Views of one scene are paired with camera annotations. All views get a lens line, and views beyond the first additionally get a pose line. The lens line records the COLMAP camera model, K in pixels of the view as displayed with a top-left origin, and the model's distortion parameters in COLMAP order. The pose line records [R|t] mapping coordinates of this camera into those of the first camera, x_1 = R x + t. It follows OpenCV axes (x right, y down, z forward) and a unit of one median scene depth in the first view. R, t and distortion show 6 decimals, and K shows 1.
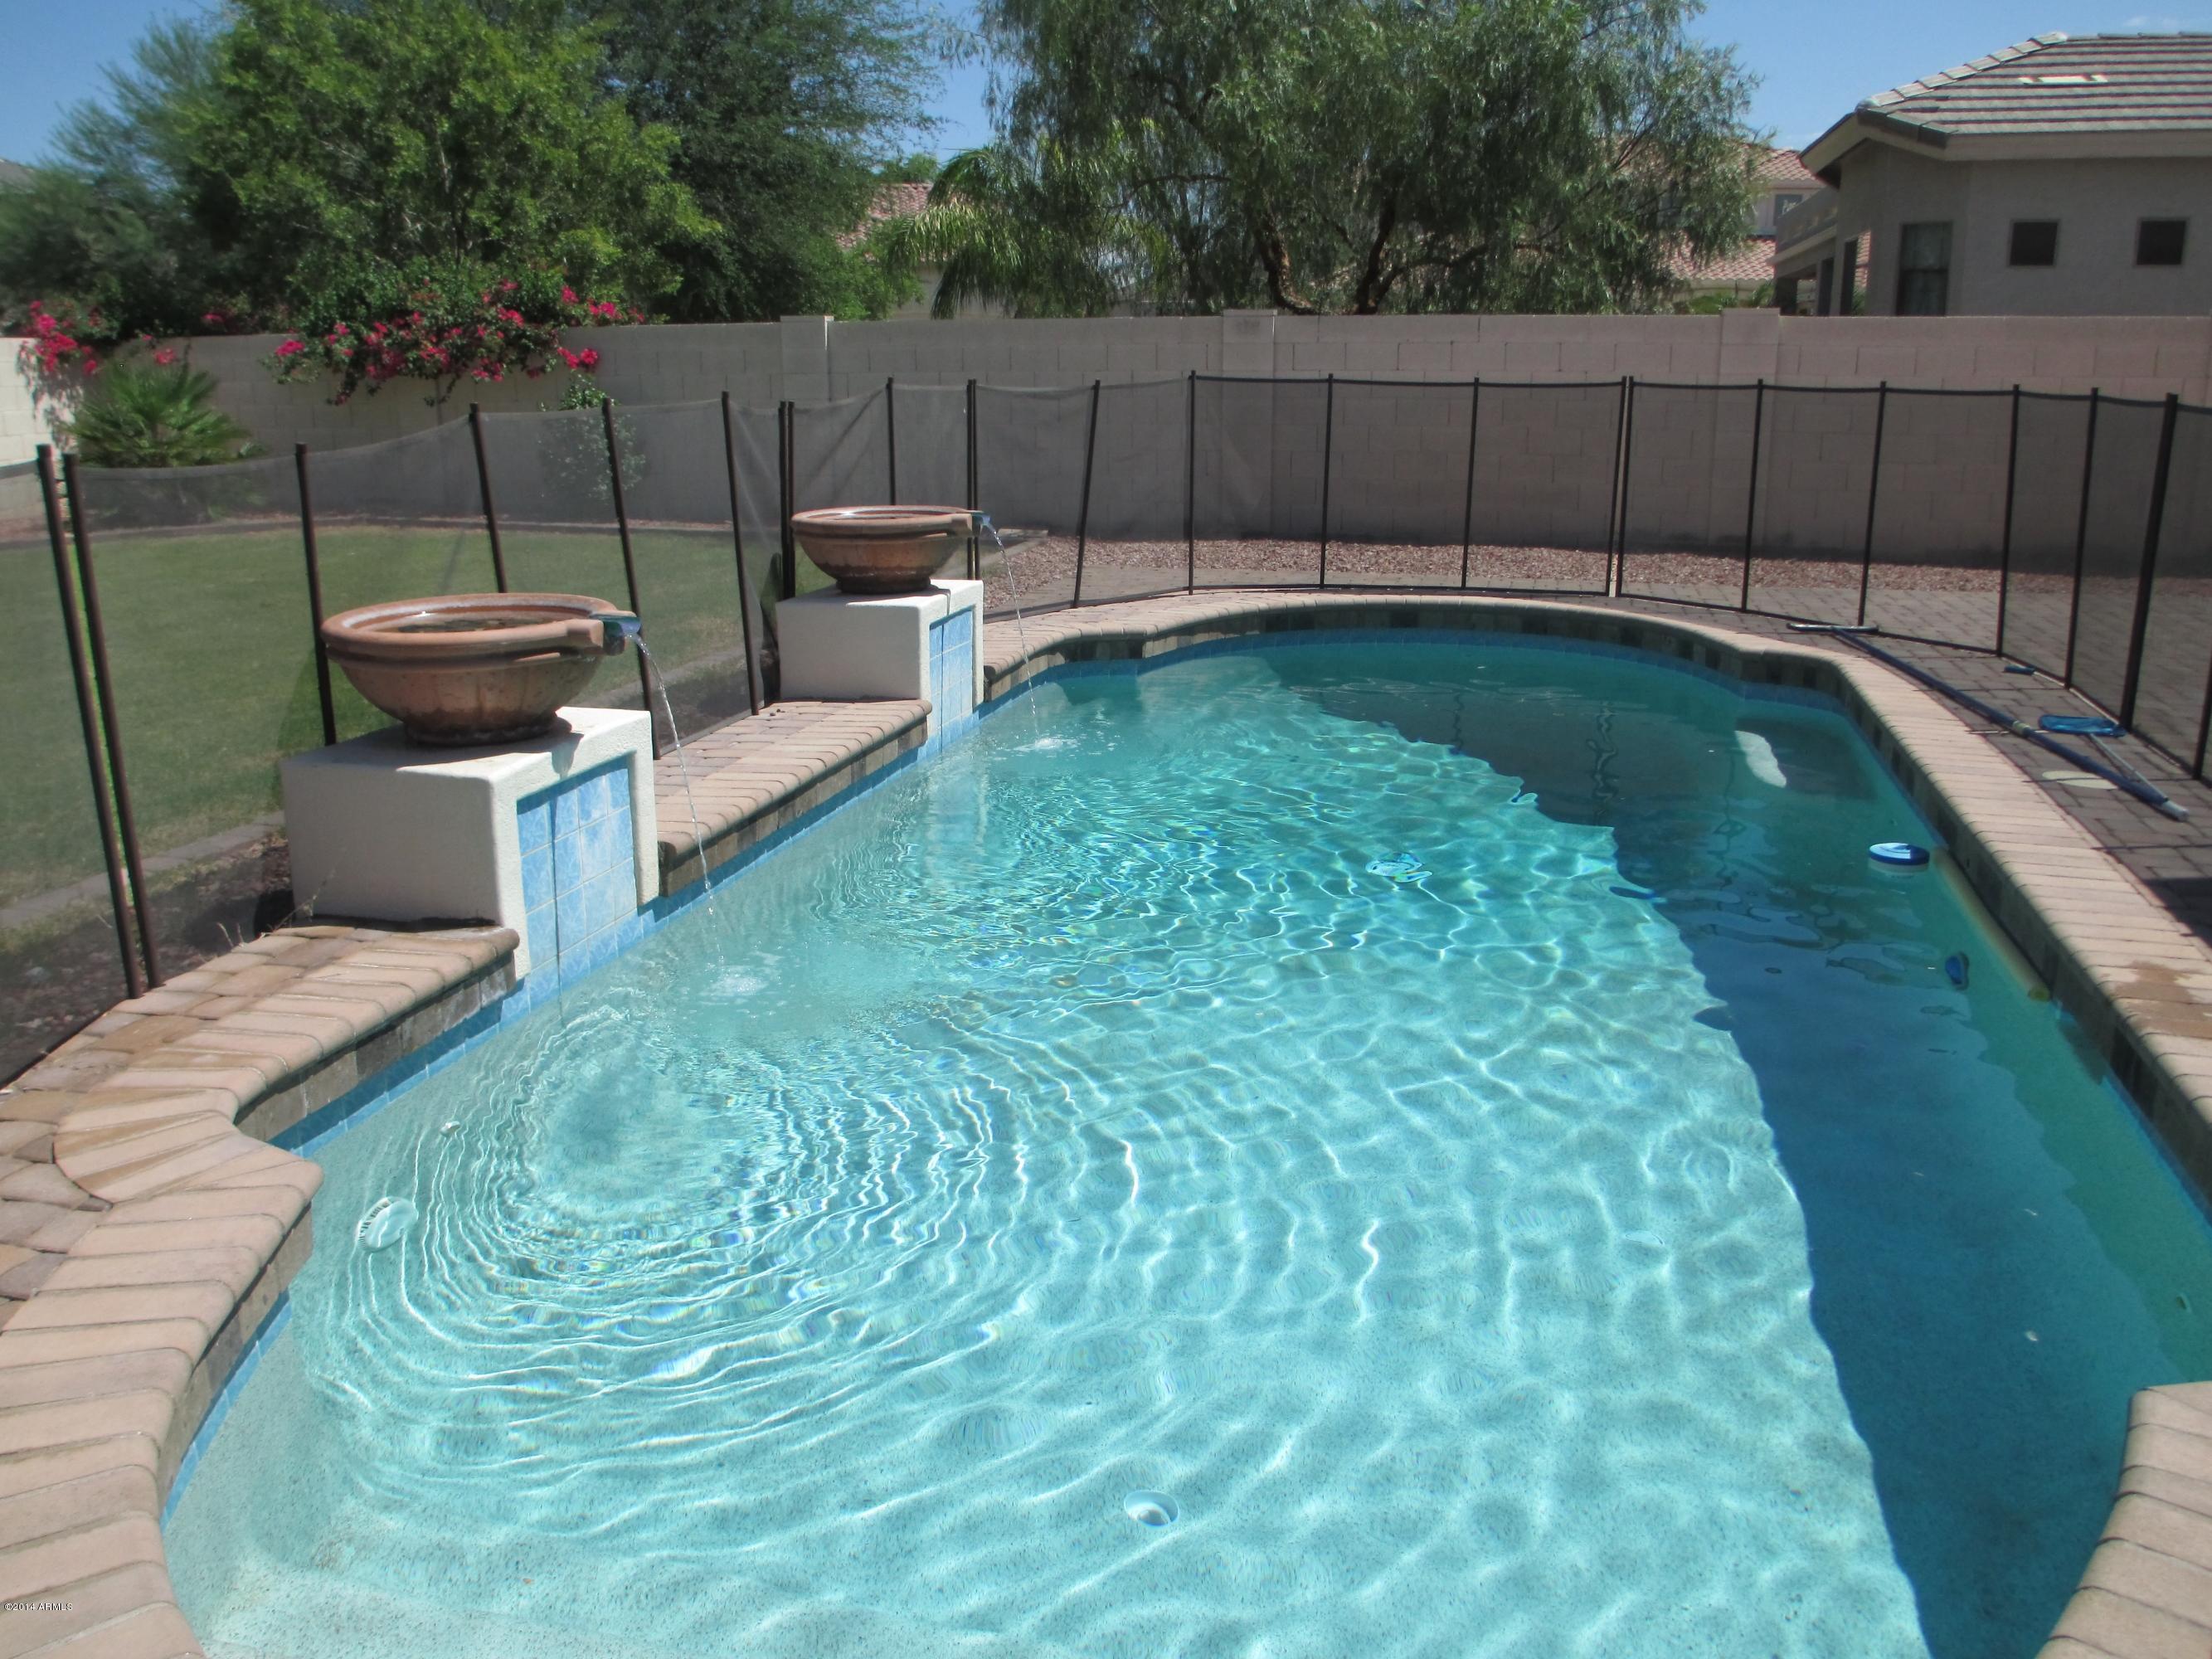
lens RADIAL K [[1851.7, 0, 1090.6], [0, 1851.7, 837.6], [0, 0, 1]] dist [-0.073699, 0.043066]
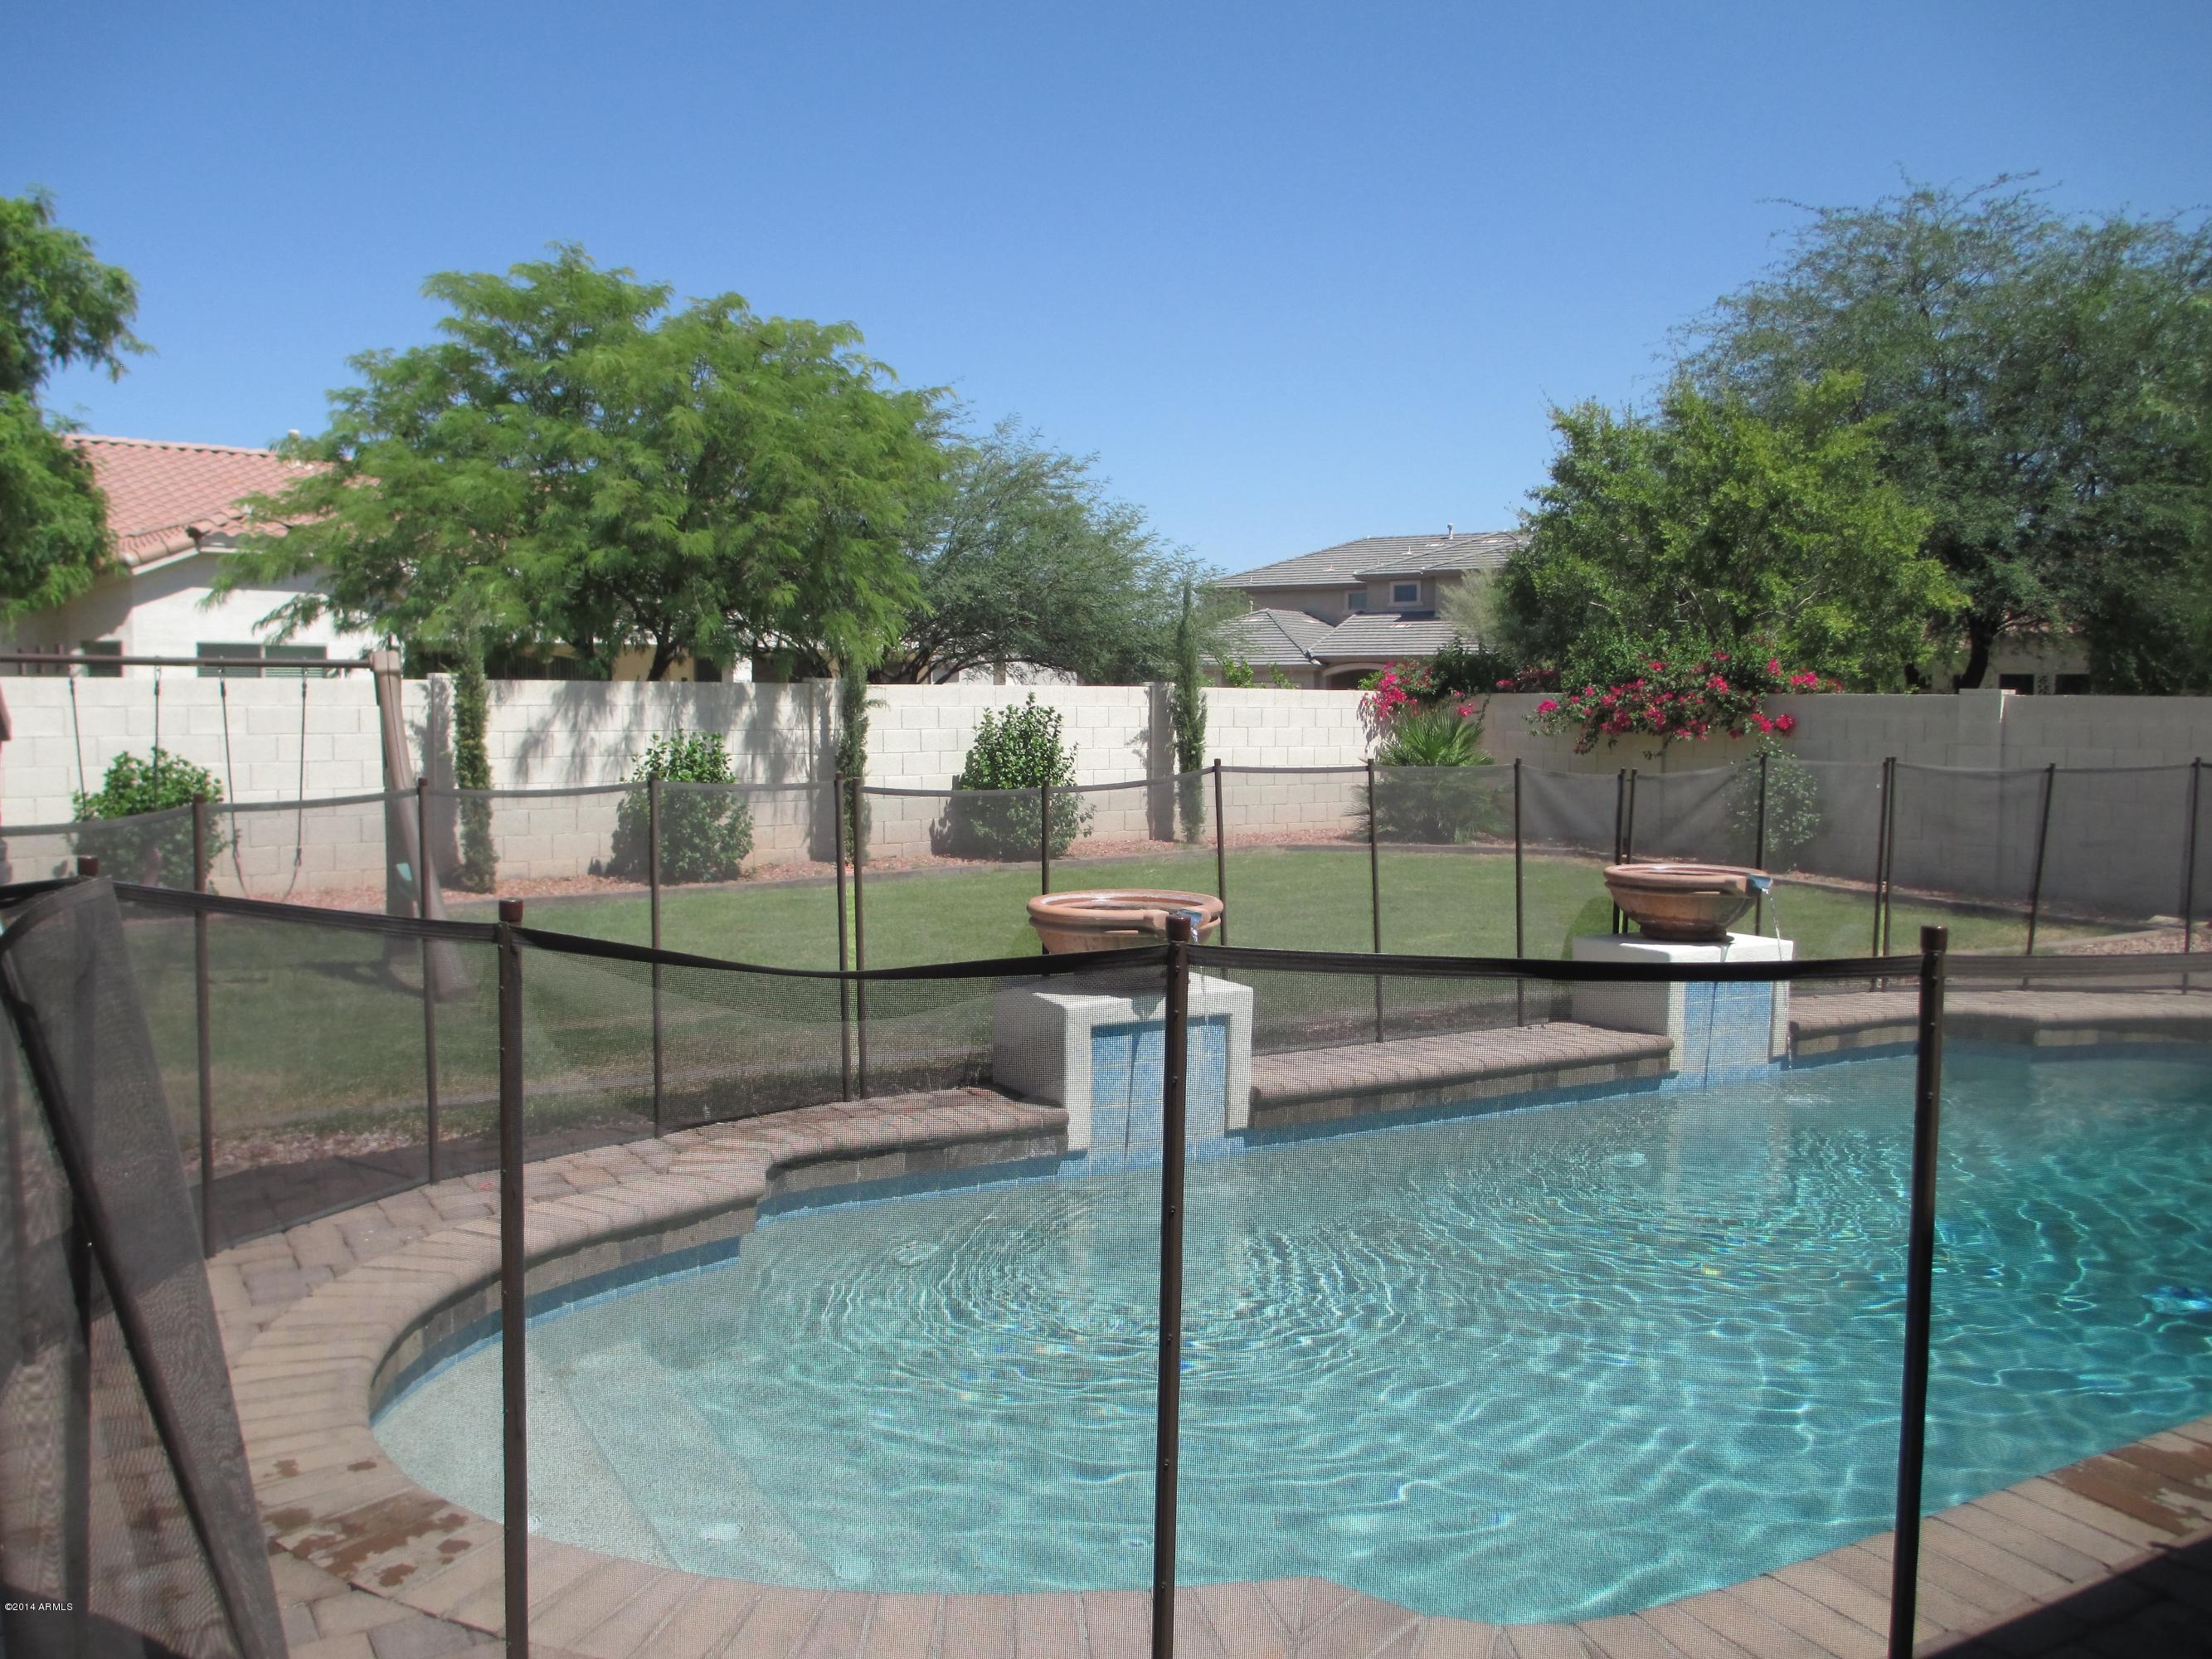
lens RADIAL K [[1851.7, 0, 1120.3], [0, 1851.7, 840.2], [0, 0, 1]] dist [-0.073699, 0.043066]
pose [[0.697016, 0.069069, -0.713721, 0.232923], [-0.198675, 0.974984, -0.099673, -0.007025], [0.688982, 0.211272, 0.693302, -0.010783]]
